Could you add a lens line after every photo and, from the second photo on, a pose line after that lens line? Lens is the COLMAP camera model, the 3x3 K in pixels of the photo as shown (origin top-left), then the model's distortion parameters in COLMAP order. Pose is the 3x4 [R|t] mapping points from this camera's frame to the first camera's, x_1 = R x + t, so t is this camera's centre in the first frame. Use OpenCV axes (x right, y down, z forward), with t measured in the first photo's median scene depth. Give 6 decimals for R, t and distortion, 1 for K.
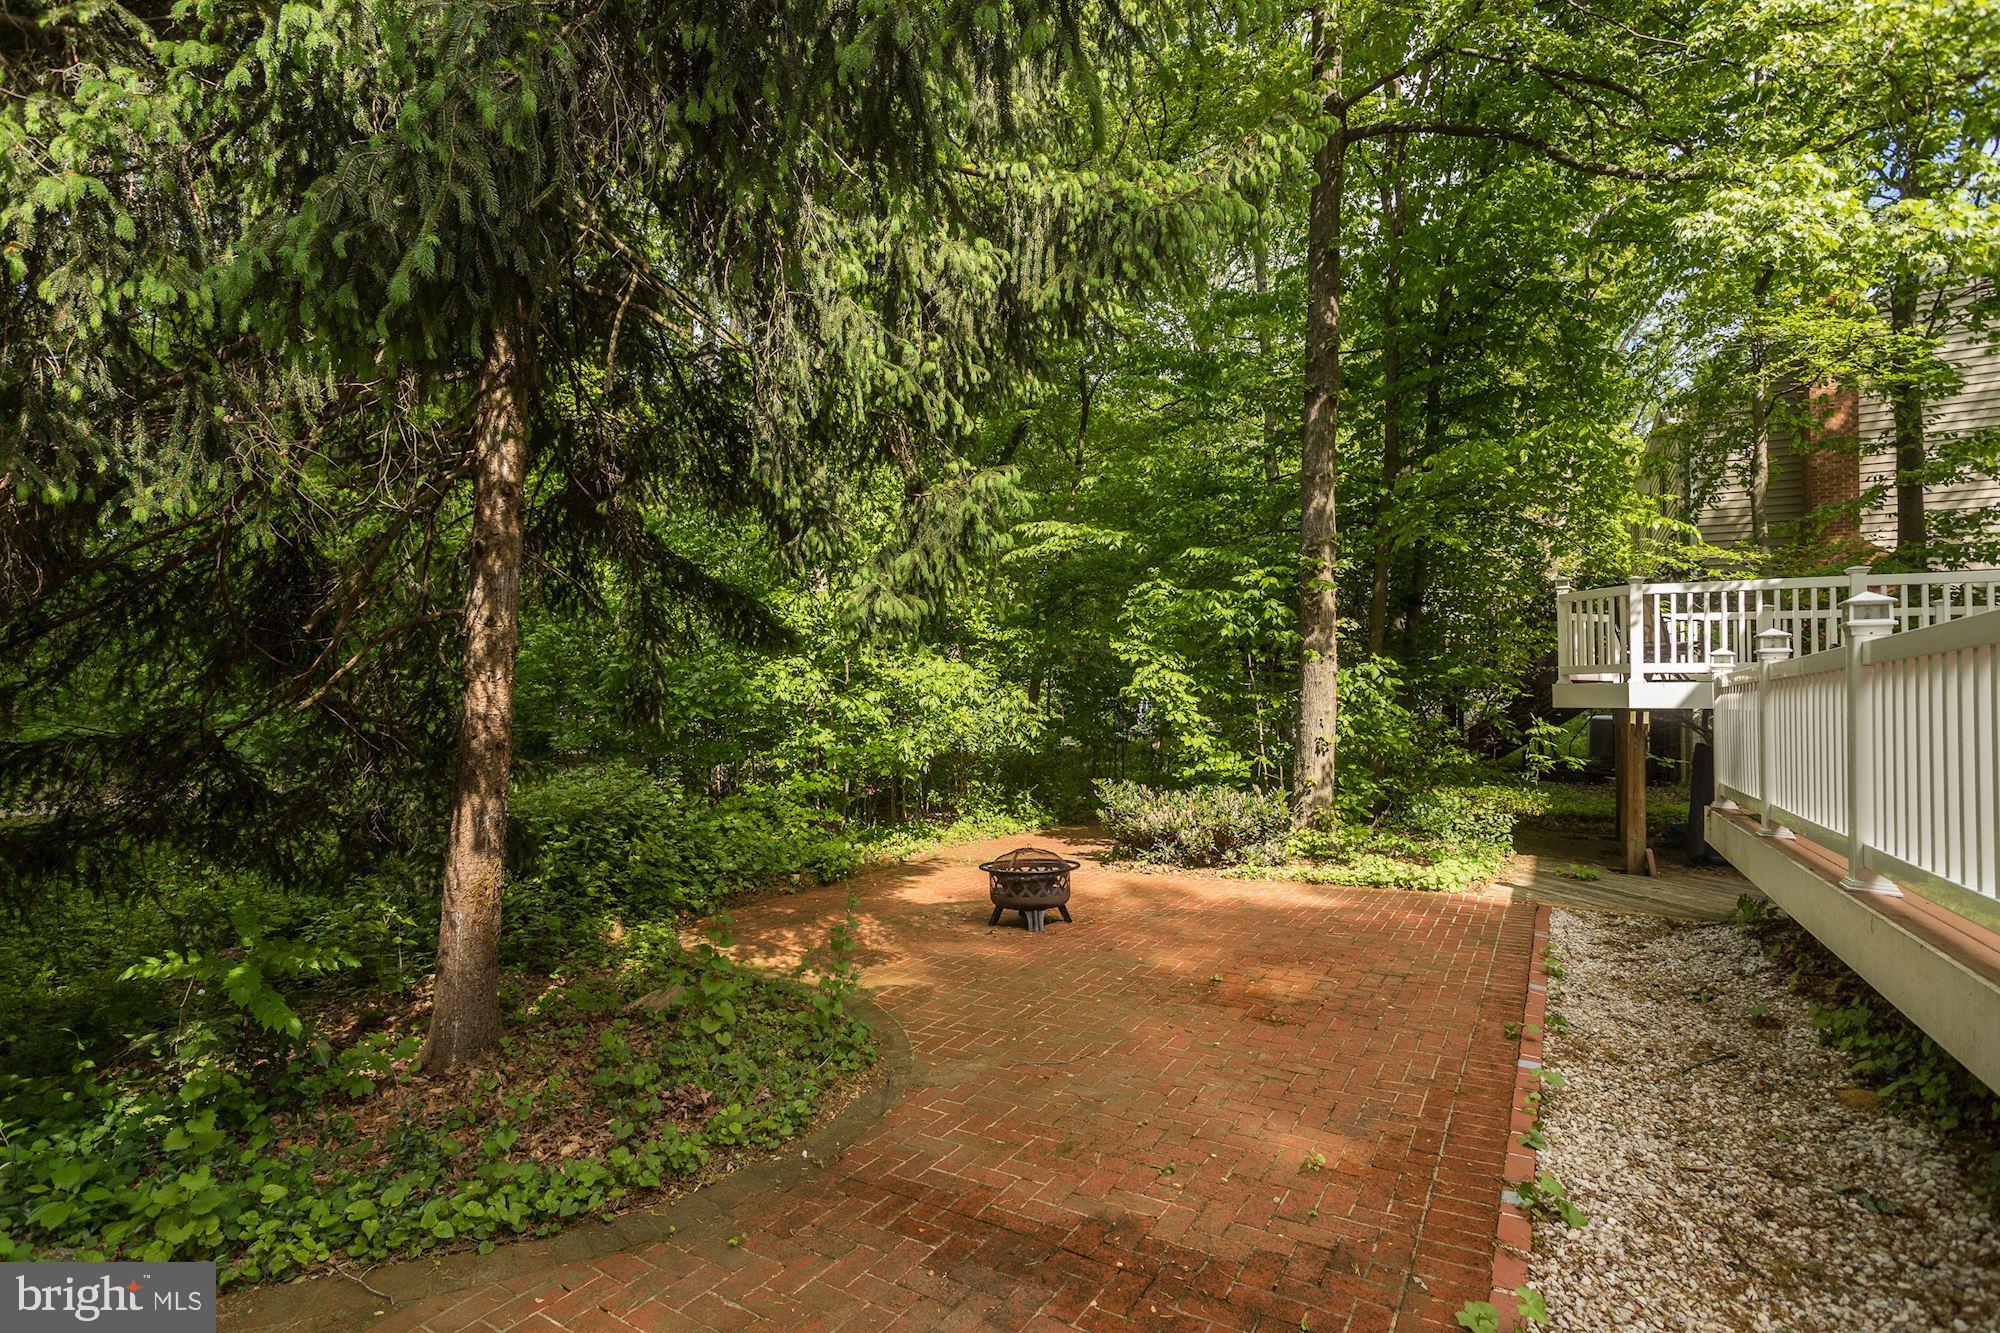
lens RADIAL K [[965.6, 0, 1005.1], [0, 965.6, 672.7], [0, 0, 1]] dist [-0.022531, 0.009483]
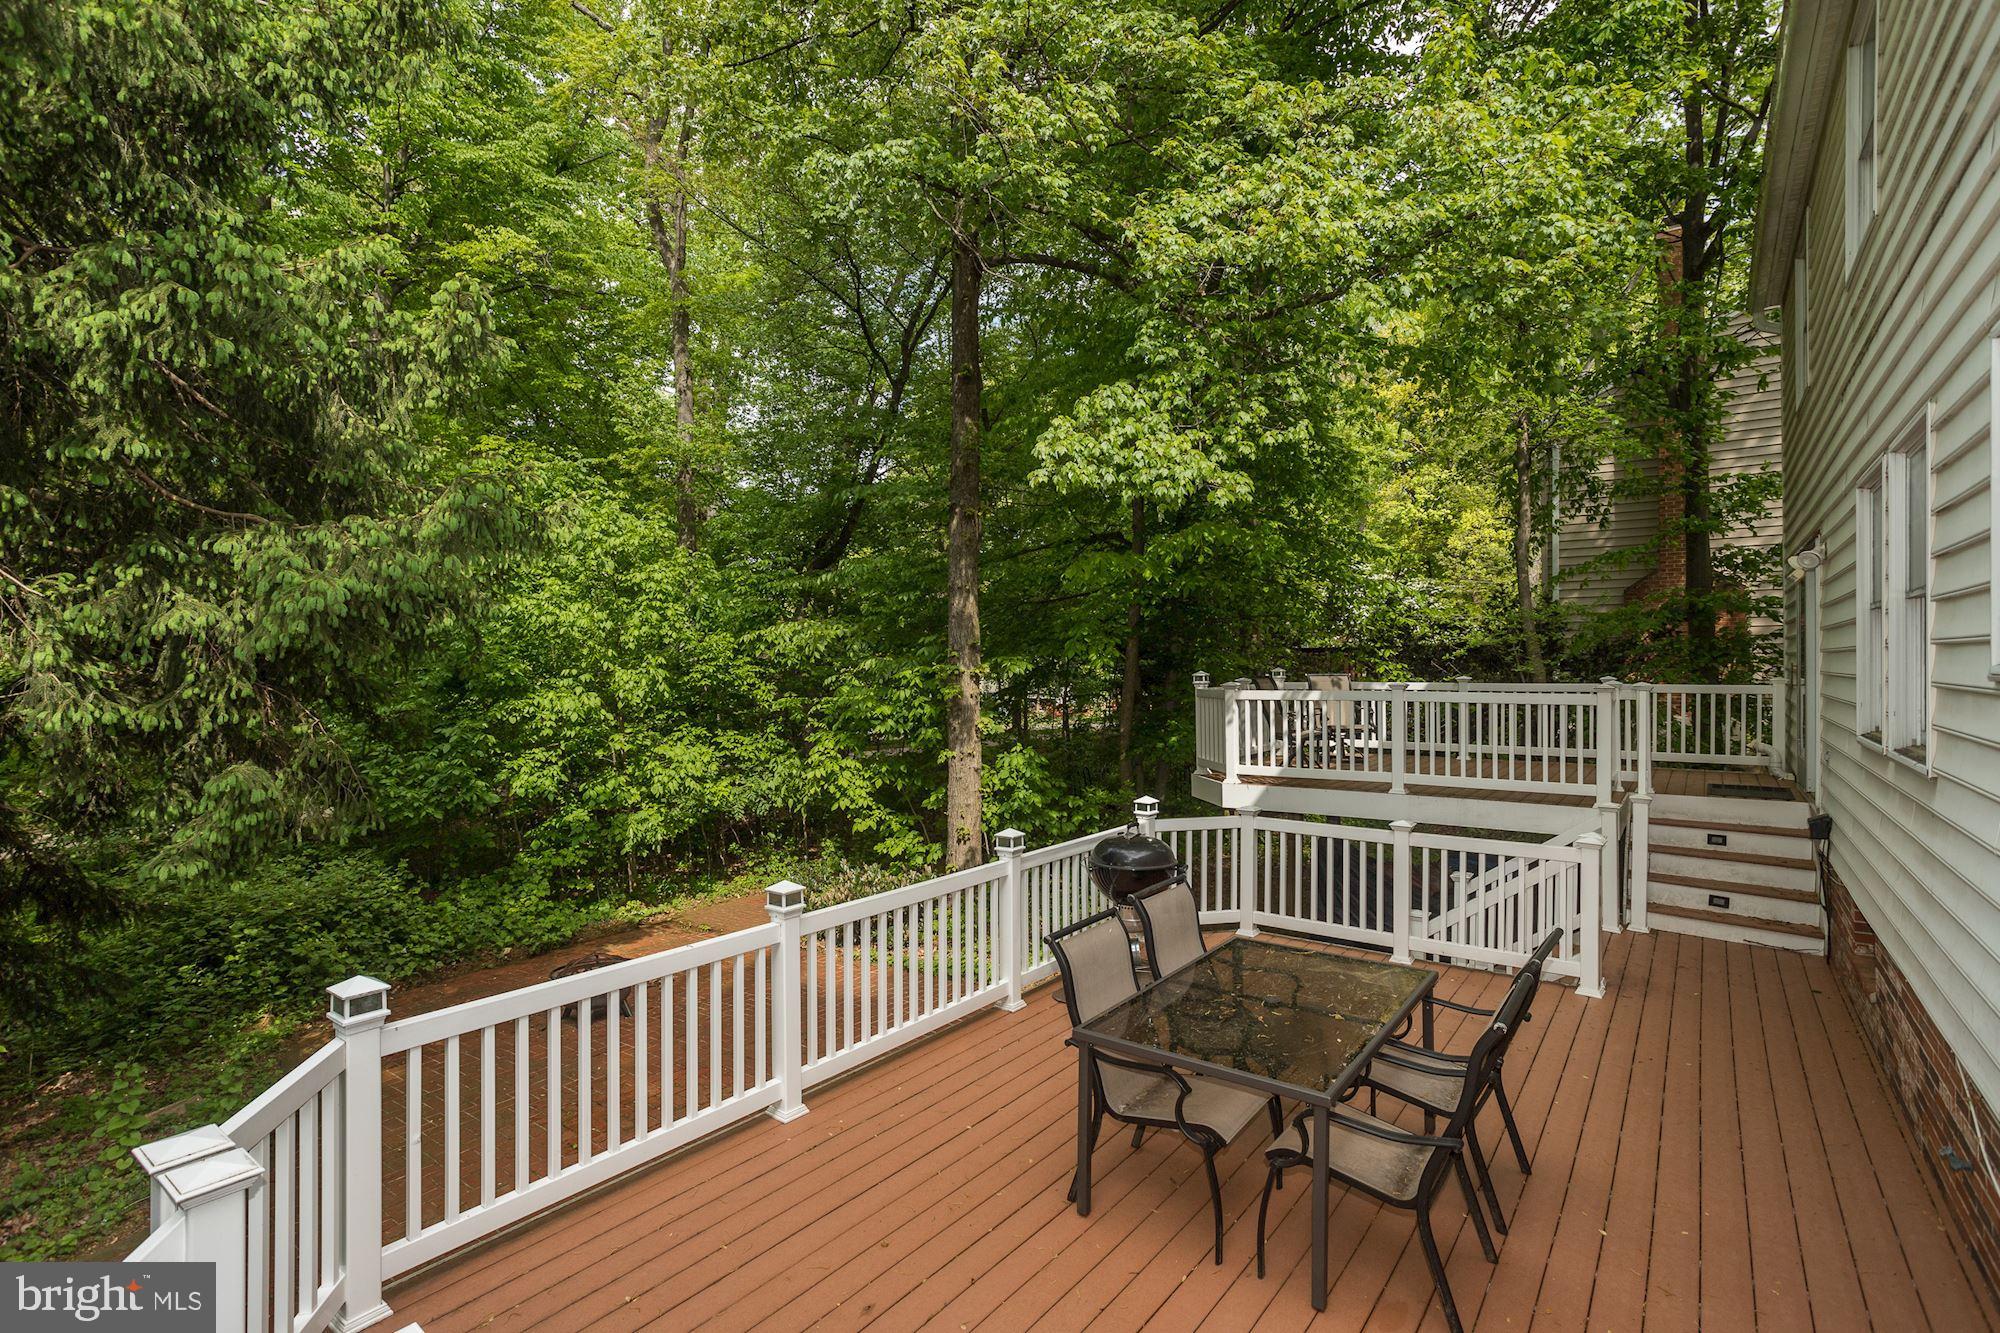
lens RADIAL K [[965.6, 0, 989.9], [0, 965.6, 664.3], [0, 0, 1]] dist [-0.022531, 0.009483]
pose [[0.992200, -0.023670, -0.122386, 0.494114], [0.027618, 0.999148, 0.030663, -0.151782], [0.121556, -0.033804, 0.992009, -0.088264]]
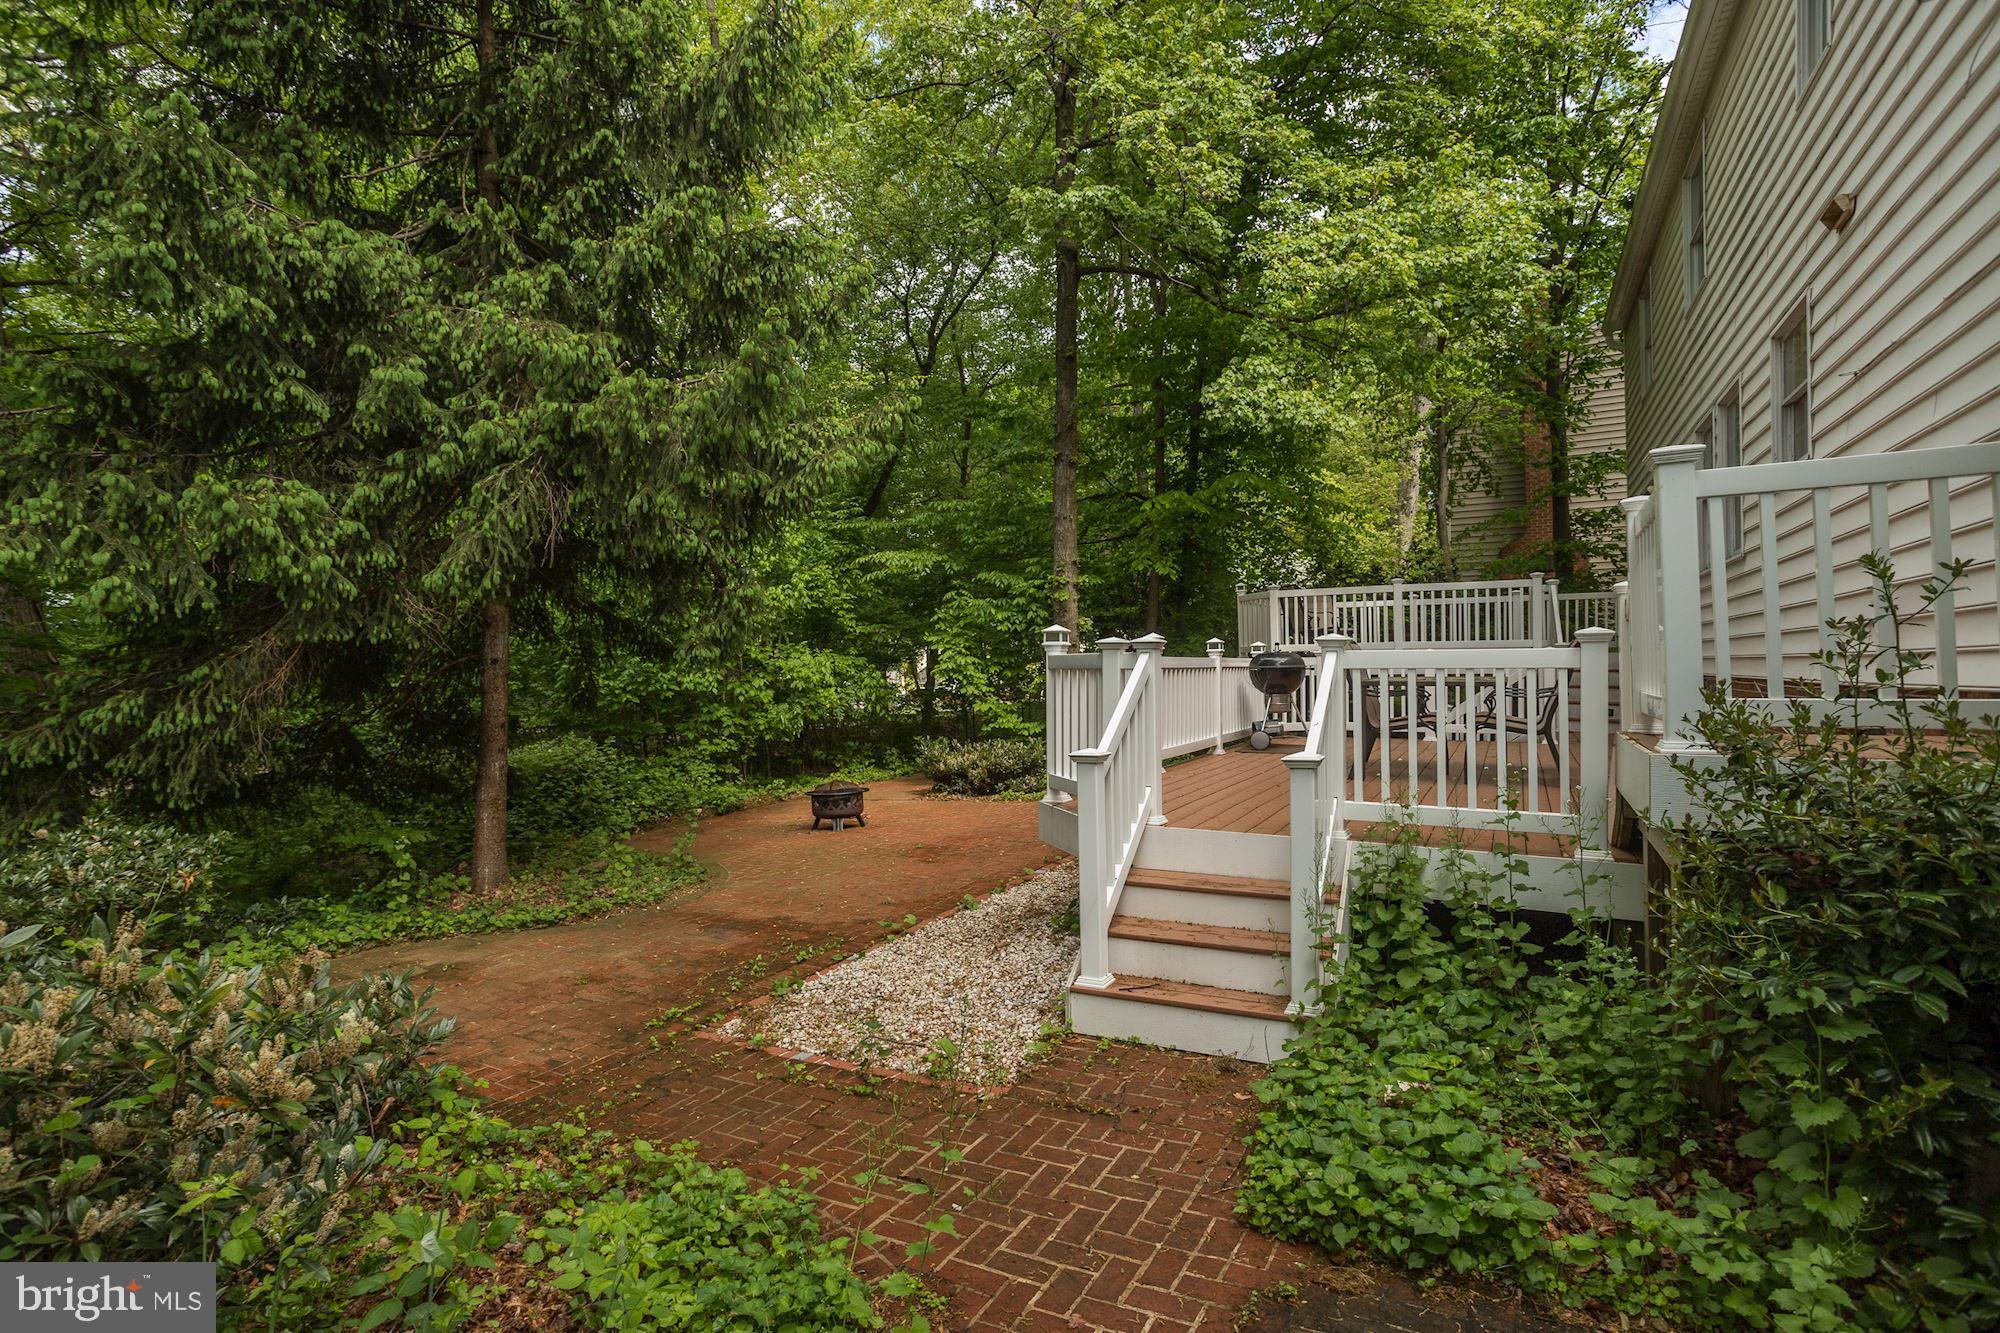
lens RADIAL K [[965.6, 0, 1006.3], [0, 965.6, 658.9], [0, 0, 1]] dist [-0.022531, 0.009483]
pose [[0.998795, -0.029633, 0.039114, 0.181030], [0.028762, 0.999330, 0.022650, -0.032654], [-0.039759, -0.021498, 0.998978, -0.425739]]
